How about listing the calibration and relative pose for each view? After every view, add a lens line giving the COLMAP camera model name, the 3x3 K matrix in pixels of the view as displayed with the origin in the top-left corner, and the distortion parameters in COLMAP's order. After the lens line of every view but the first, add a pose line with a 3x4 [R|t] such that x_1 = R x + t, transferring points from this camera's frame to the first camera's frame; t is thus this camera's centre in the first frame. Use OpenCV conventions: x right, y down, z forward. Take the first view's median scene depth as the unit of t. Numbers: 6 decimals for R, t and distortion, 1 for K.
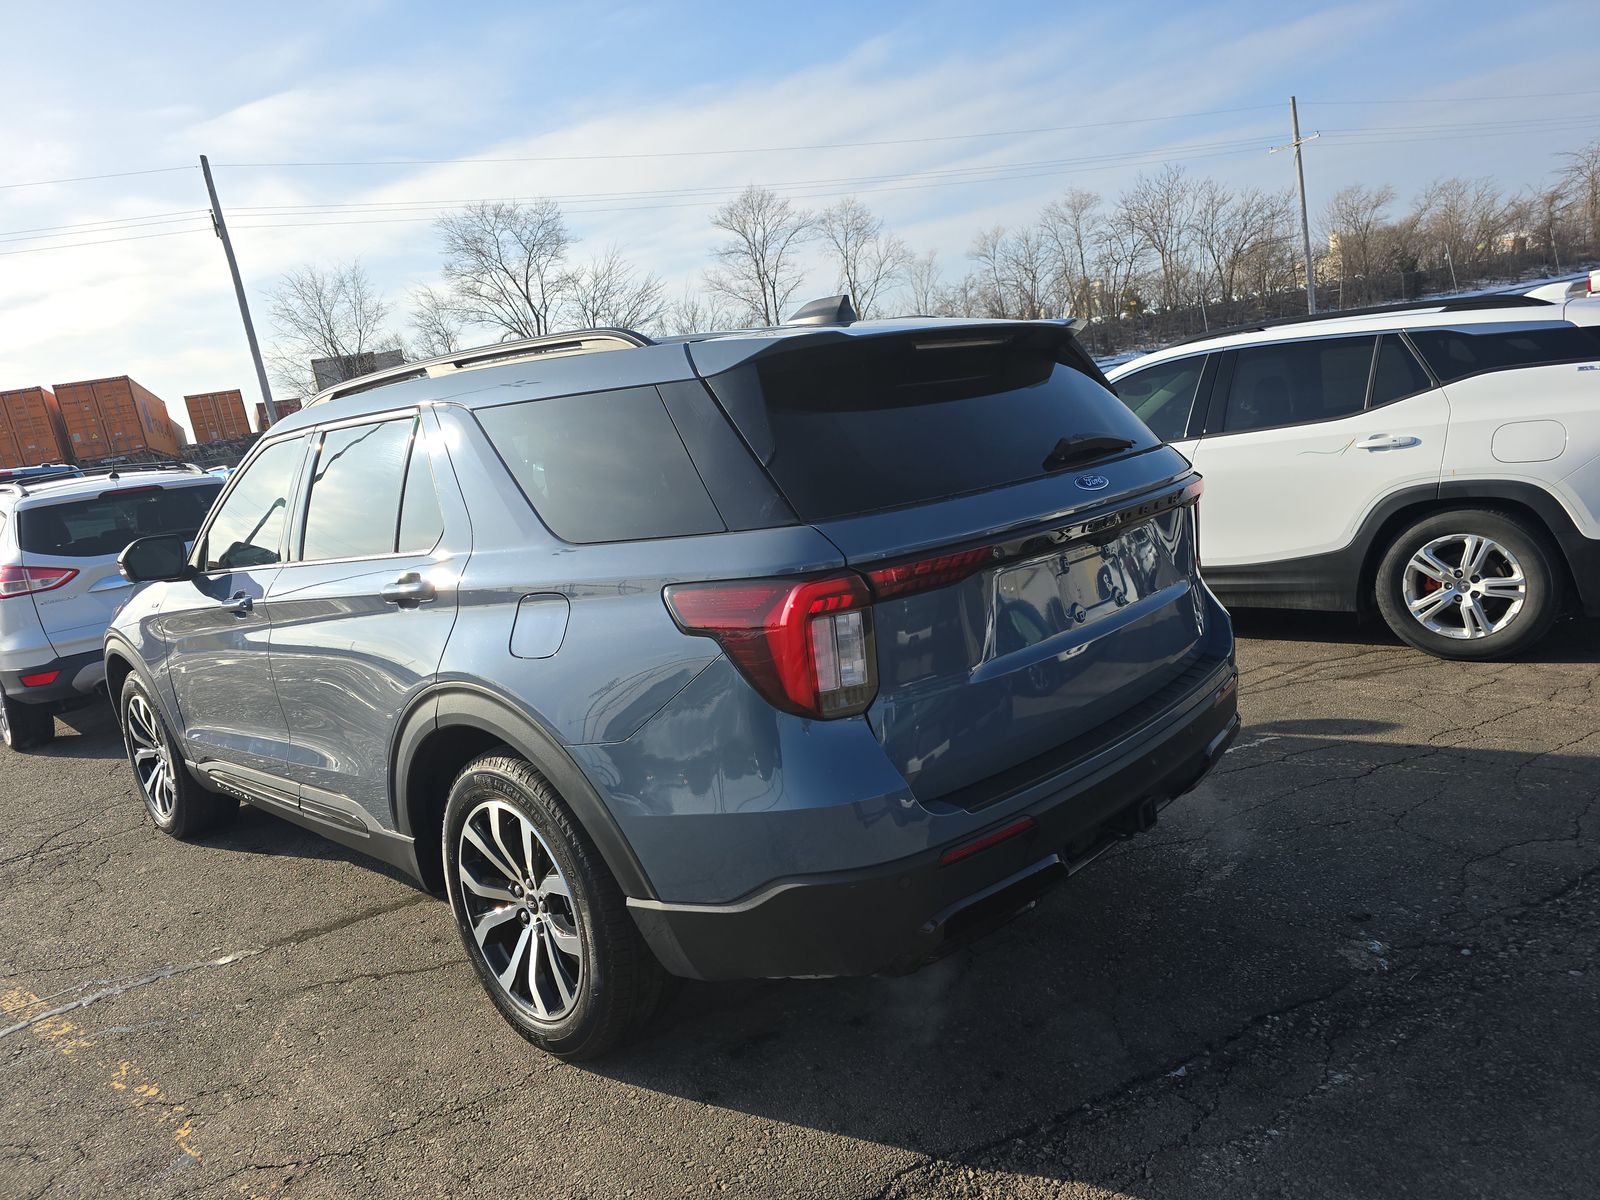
lens RADIAL K [[1094.6, 0, 797.8], [0, 1094.6, 600.8], [0, 0, 1]] dist [0.047974, -0.035120]
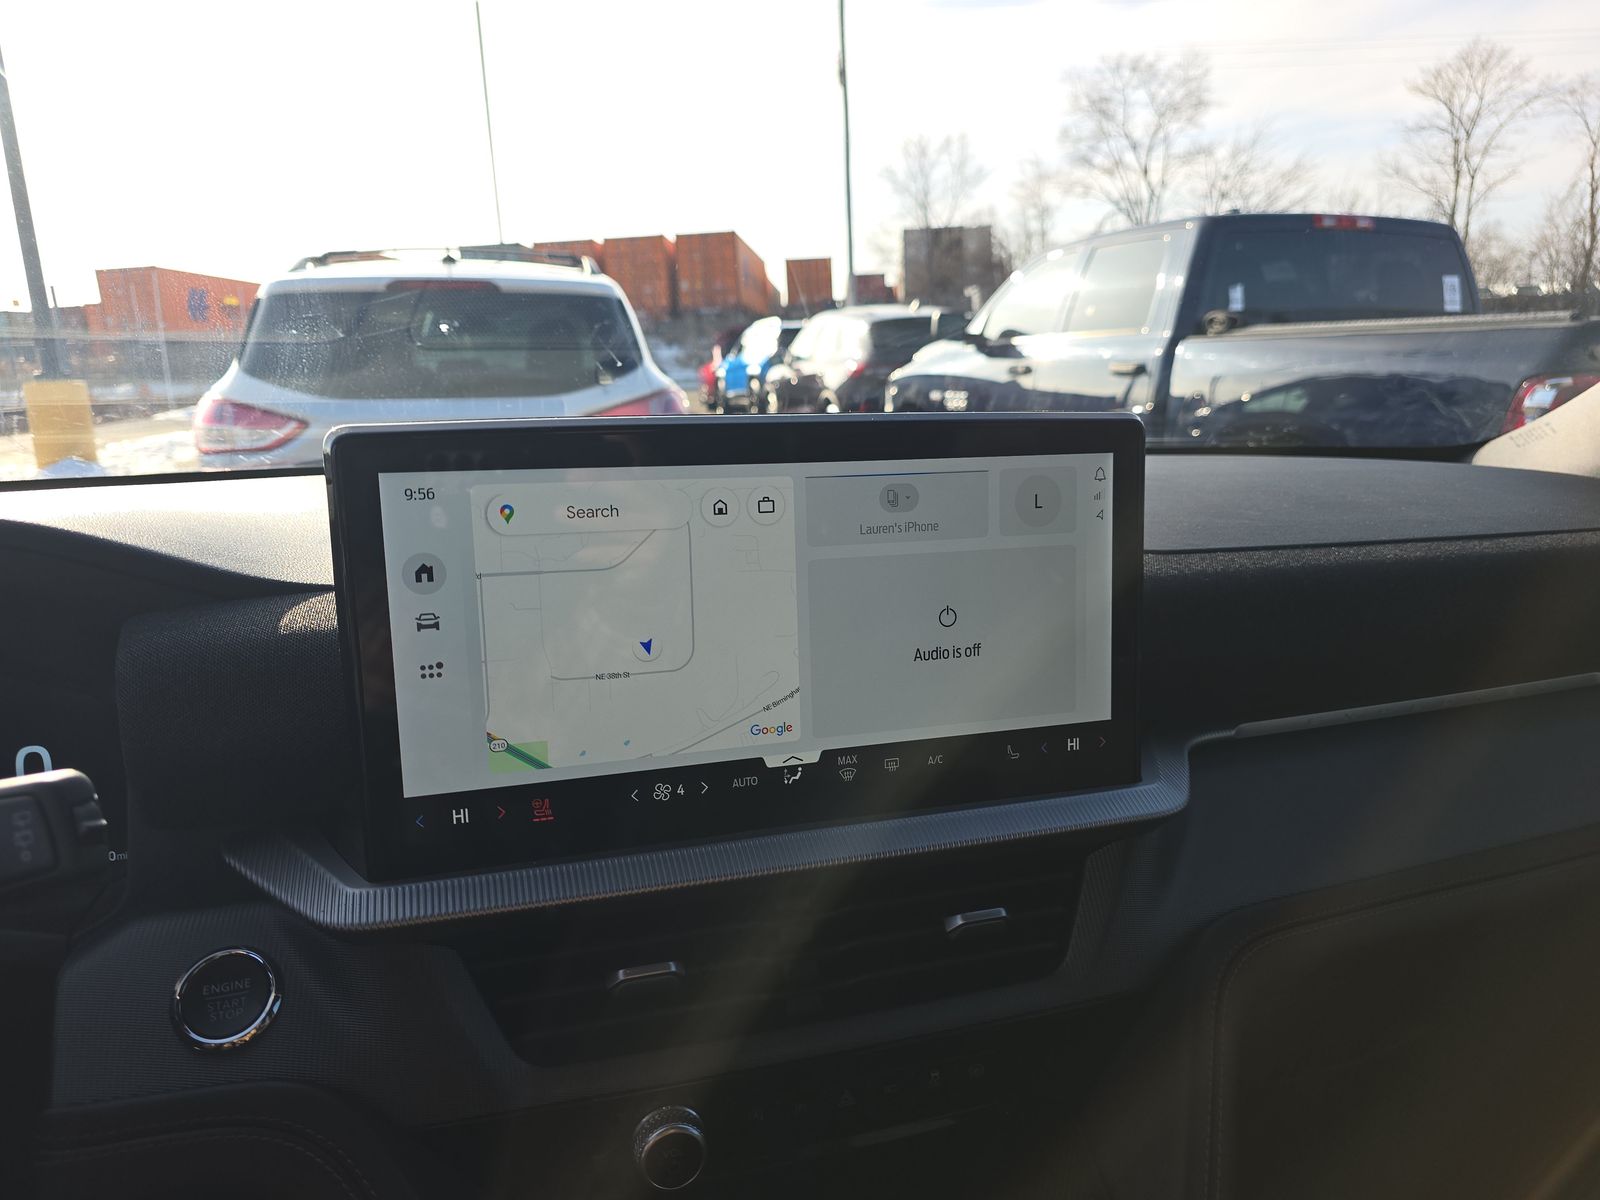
lens RADIAL K [[1094.6, 0, 799.2], [0, 1094.6, 605.5], [0, 0, 1]] dist [0.047974, -0.035120]
pose [[0.873739, 0.228653, -0.429300, -0.035322], [-0.191296, 0.973030, 0.128916, -0.007104], [0.447198, -0.030515, 0.893914, 0.103734]]
